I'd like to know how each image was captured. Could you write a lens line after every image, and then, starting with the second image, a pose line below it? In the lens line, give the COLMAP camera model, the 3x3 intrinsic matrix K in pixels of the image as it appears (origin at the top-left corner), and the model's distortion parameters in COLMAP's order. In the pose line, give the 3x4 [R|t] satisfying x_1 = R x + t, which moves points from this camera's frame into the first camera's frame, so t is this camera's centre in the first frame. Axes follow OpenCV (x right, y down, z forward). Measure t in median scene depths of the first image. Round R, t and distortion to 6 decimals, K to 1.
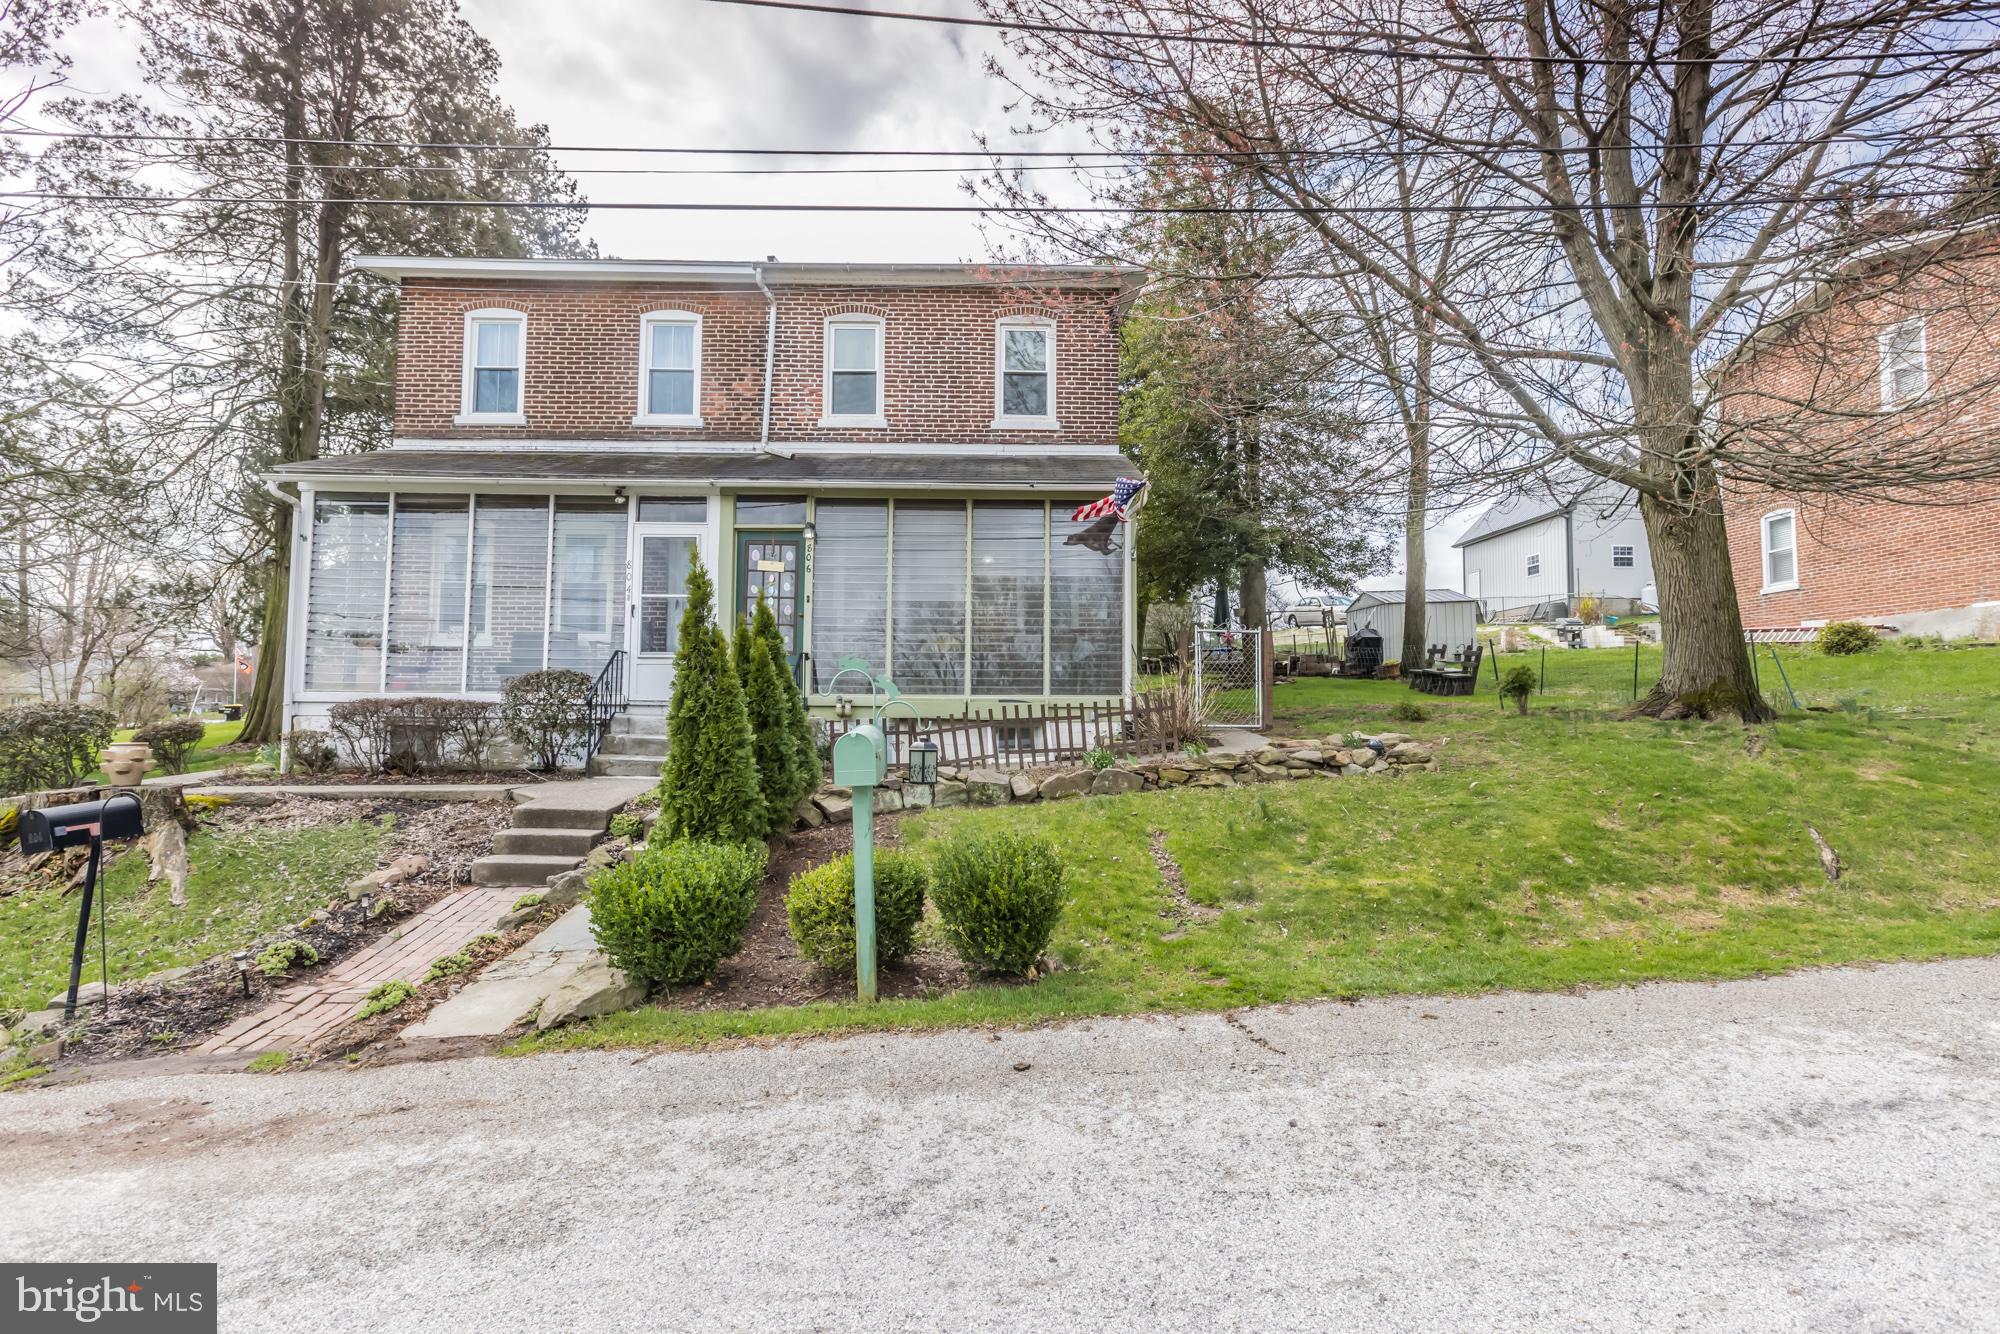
lens RADIAL K [[909.4, 0, 1000.9], [0, 909.4, 634.6], [0, 0, 1]] dist [-0.001970, -0.000557]
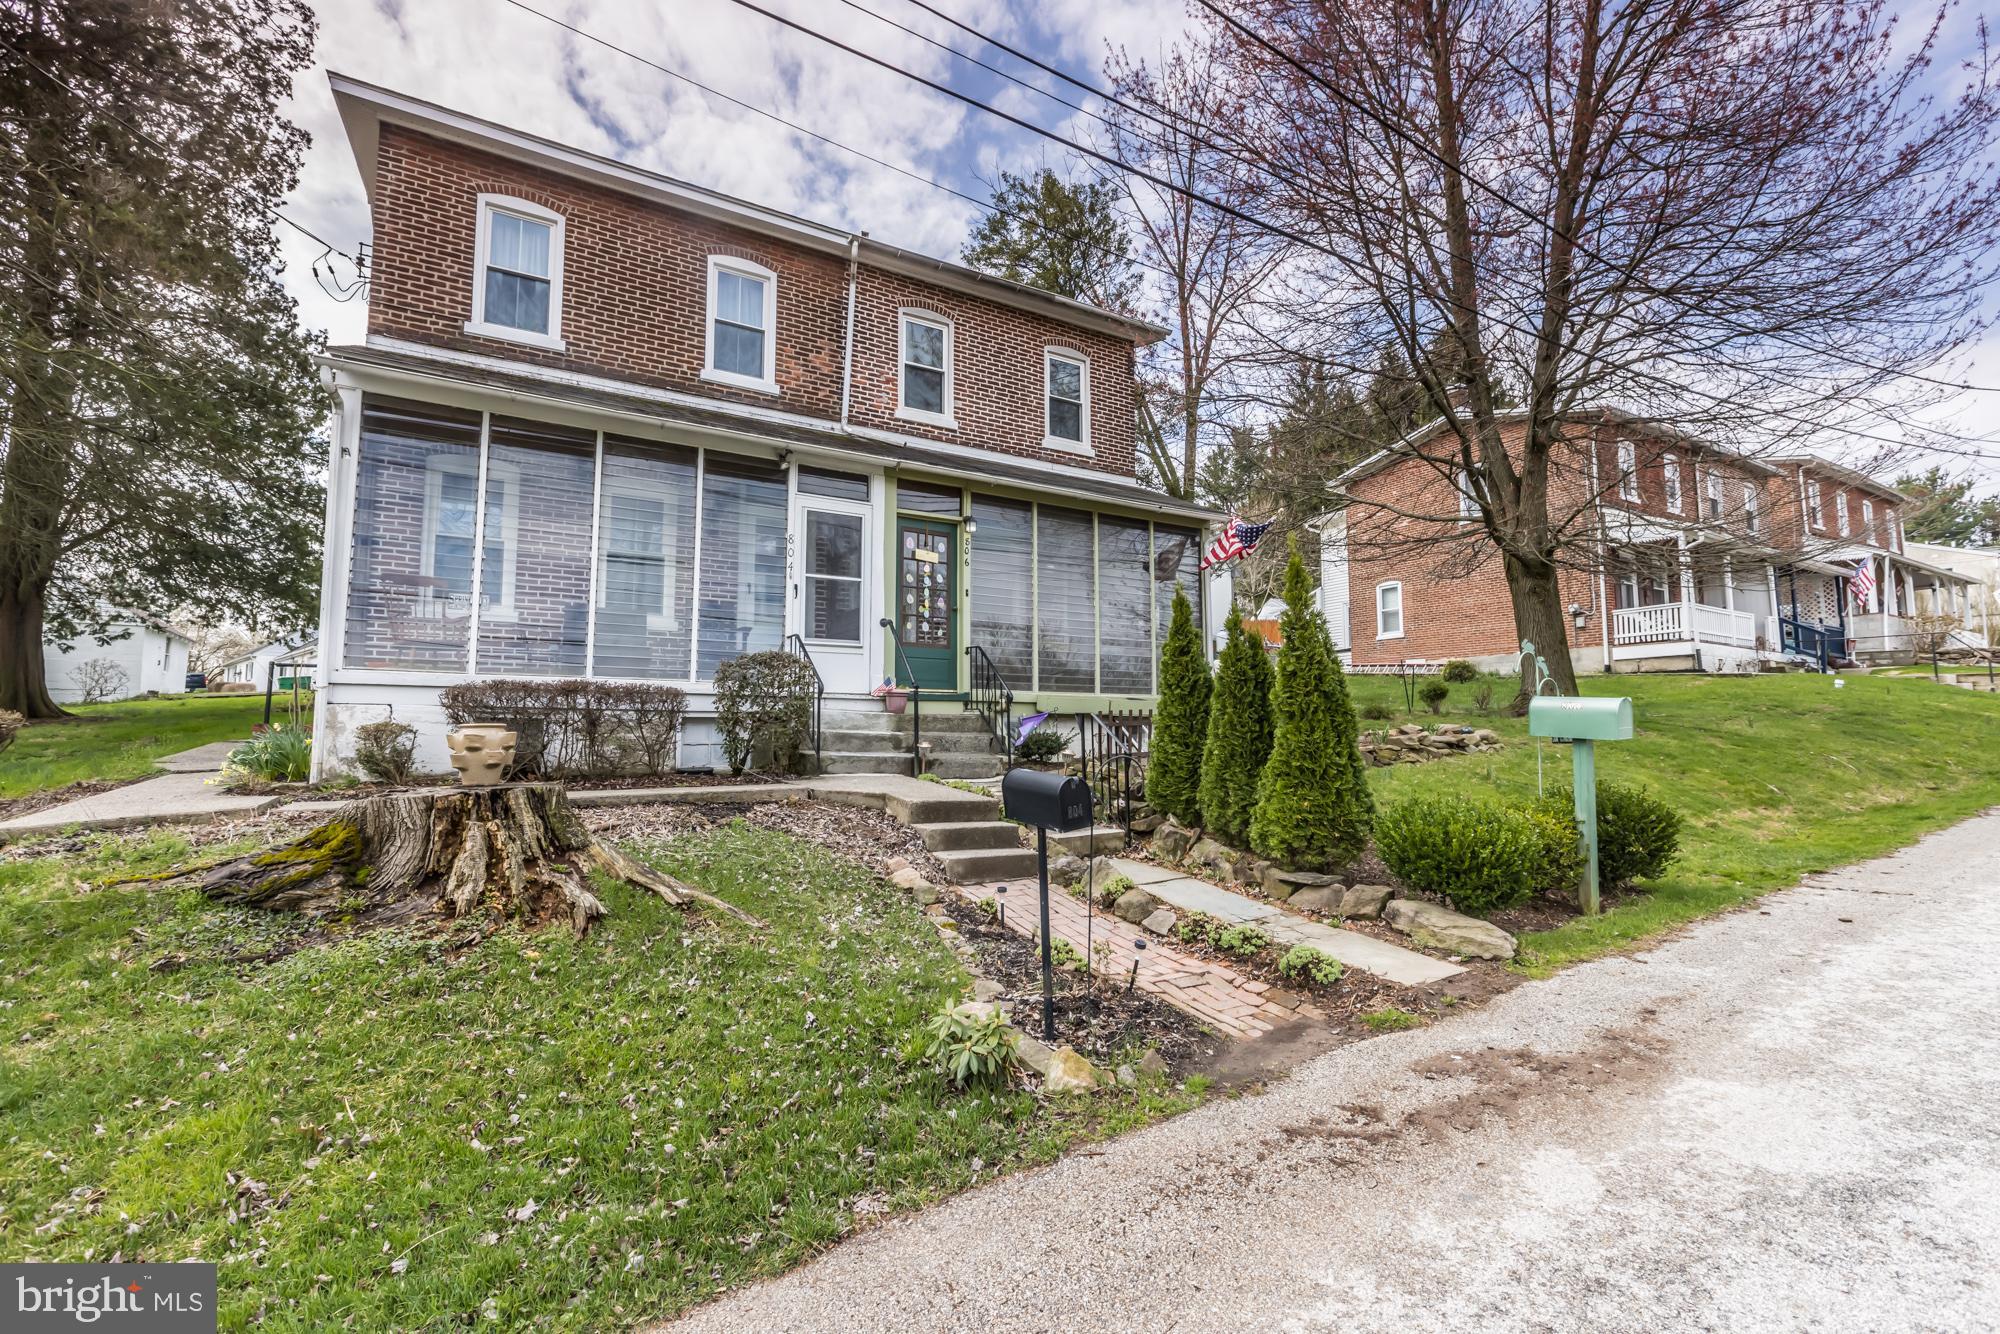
lens RADIAL K [[887.0, 0, 999.1], [0, 887.0, 637.2], [0, 0, 1]] dist [0.001109, -0.000318]
pose [[0.868650, 0.050750, 0.492820, -0.562587], [-0.038451, 0.998645, -0.035066, 0.035546], [-0.493932, 0.011511, 0.869425, 0.123889]]
